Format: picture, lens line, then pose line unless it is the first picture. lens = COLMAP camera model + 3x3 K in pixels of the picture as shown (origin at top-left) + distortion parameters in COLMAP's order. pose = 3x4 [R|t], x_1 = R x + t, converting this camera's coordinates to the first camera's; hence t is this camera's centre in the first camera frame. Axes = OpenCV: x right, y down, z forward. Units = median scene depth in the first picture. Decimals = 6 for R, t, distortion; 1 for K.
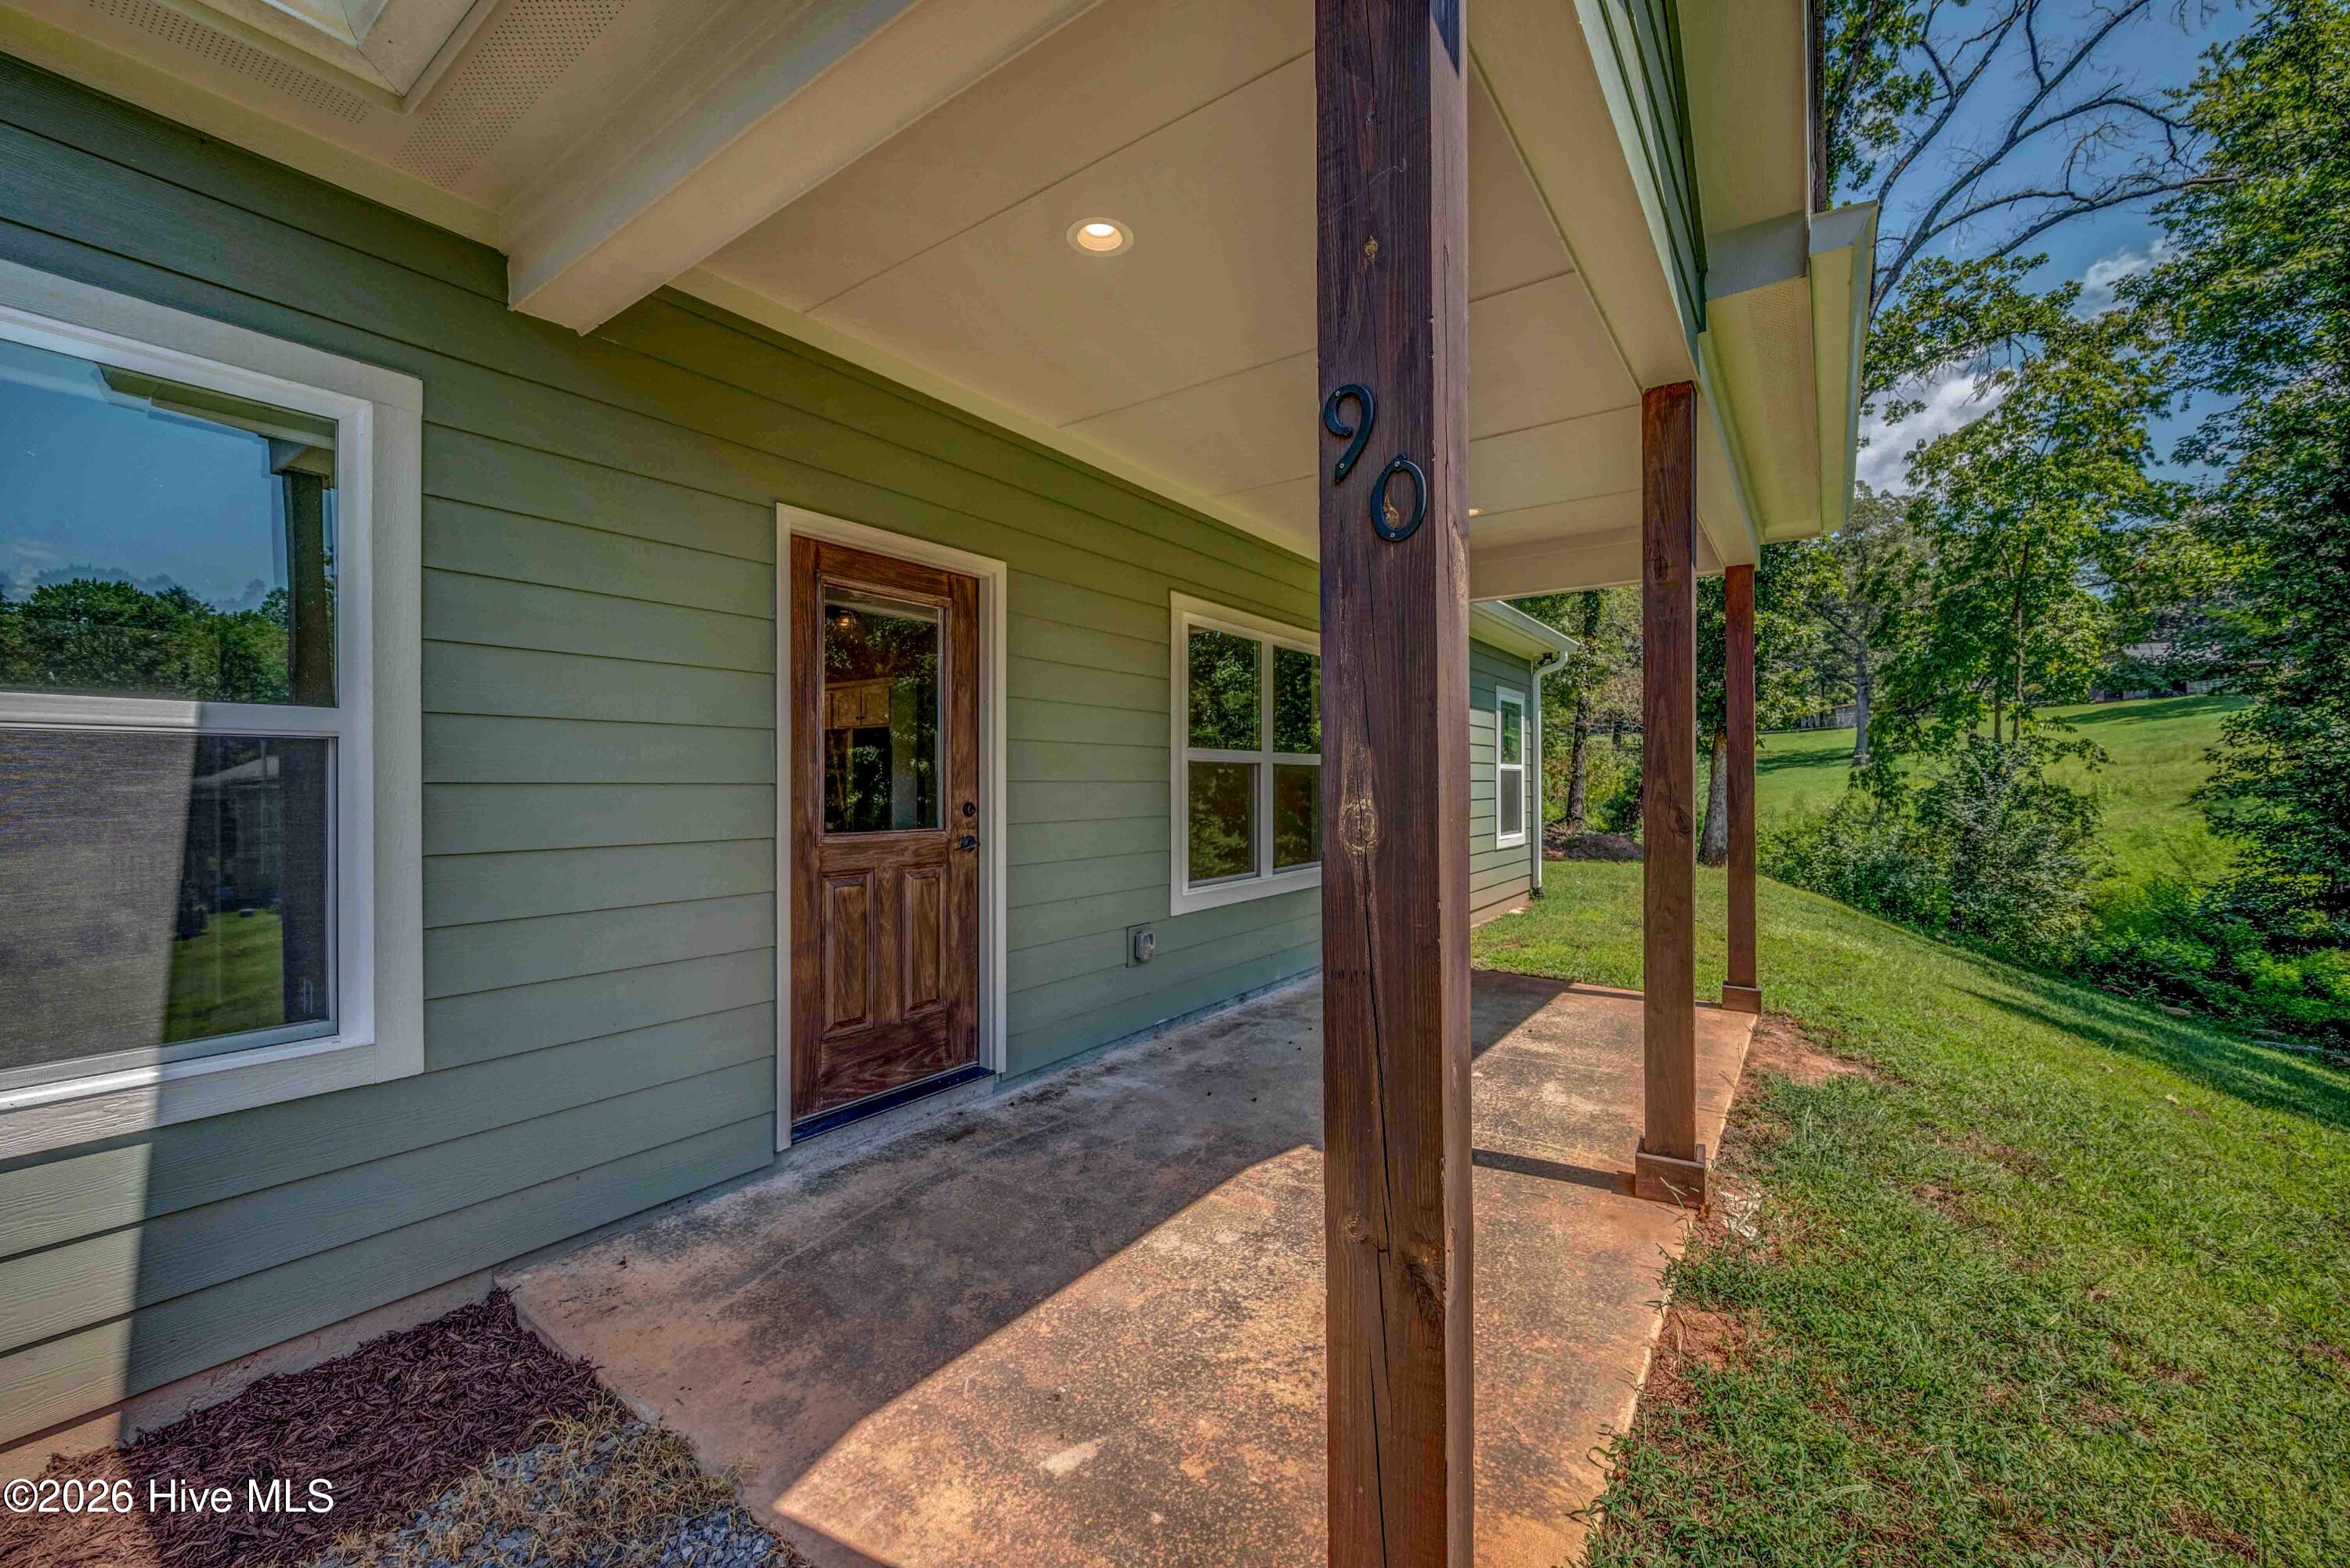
lens RADIAL K [[921.0, 0, 1179.4], [0, 921.0, 786.0], [0, 0, 1]] dist [-0.000802, 0.000023]
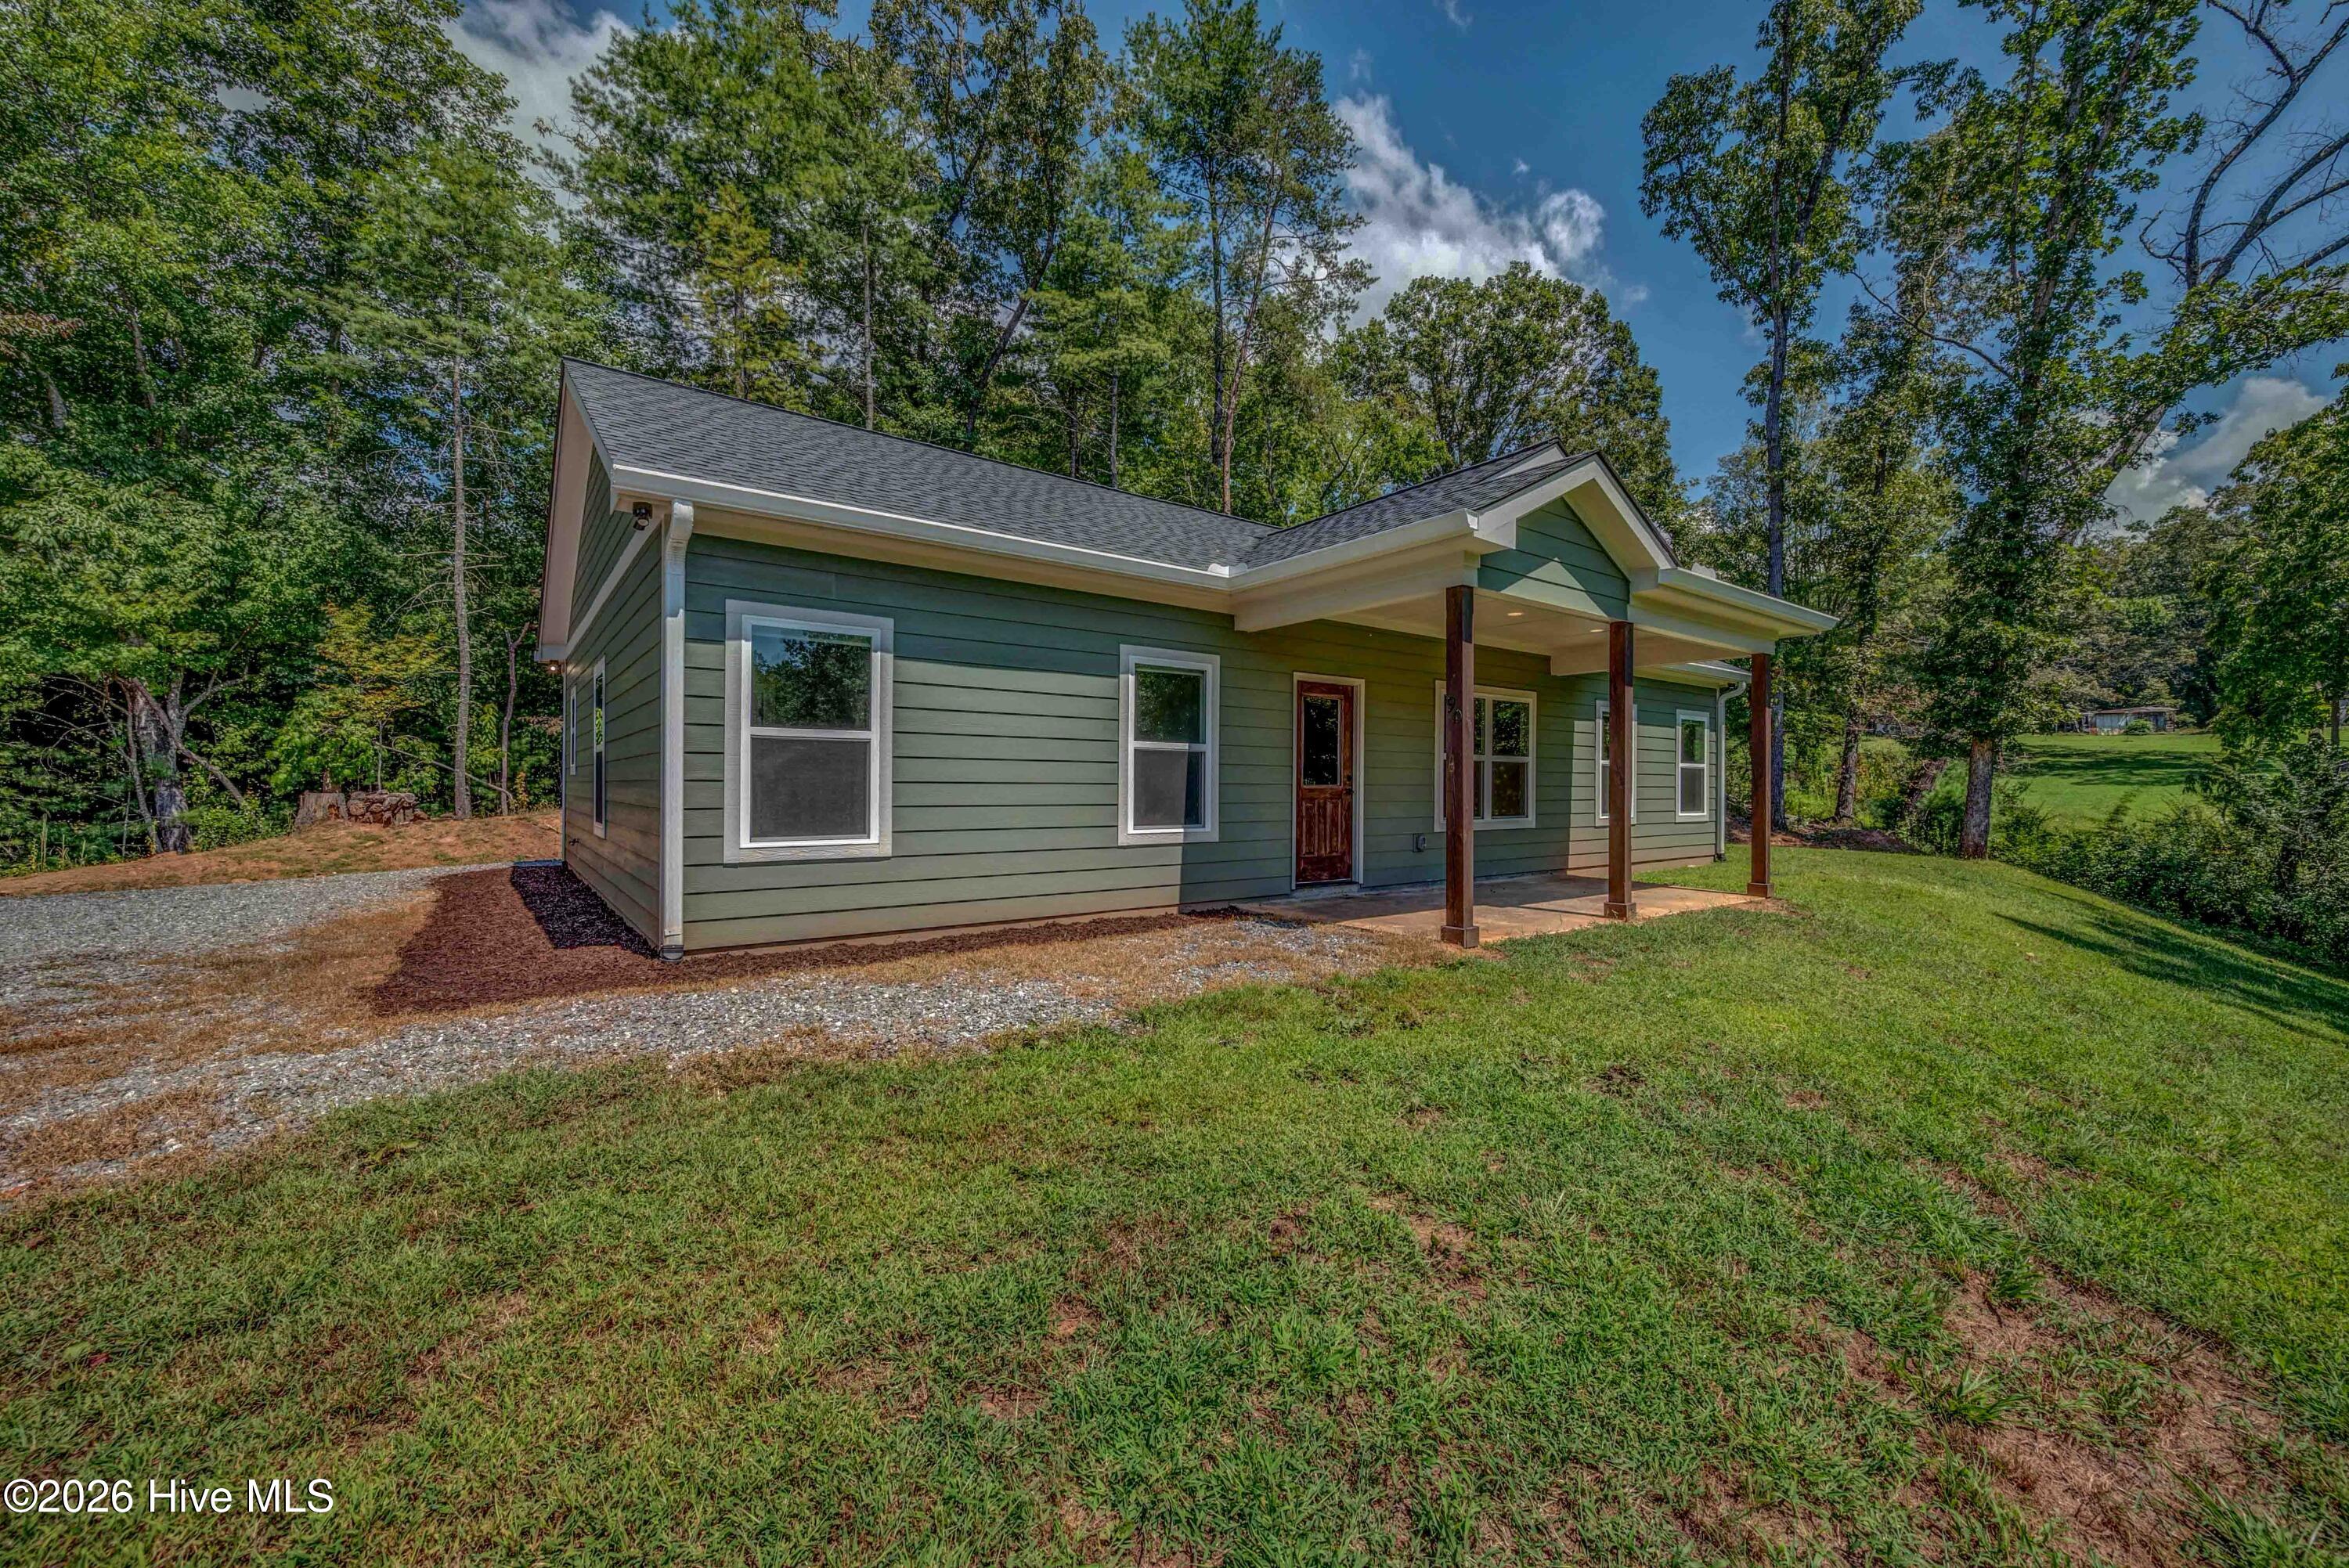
lens RADIAL K [[920.6, 0, 1183.4], [0, 920.6, 783.3], [0, 0, 1]] dist [-0.000802, 0.000023]
pose [[0.954677, 0.008656, -0.297518, 0.068157], [-0.010280, 0.999940, -0.003893, 0.042414], [0.297466, 0.006775, 0.954708, -1.200427]]
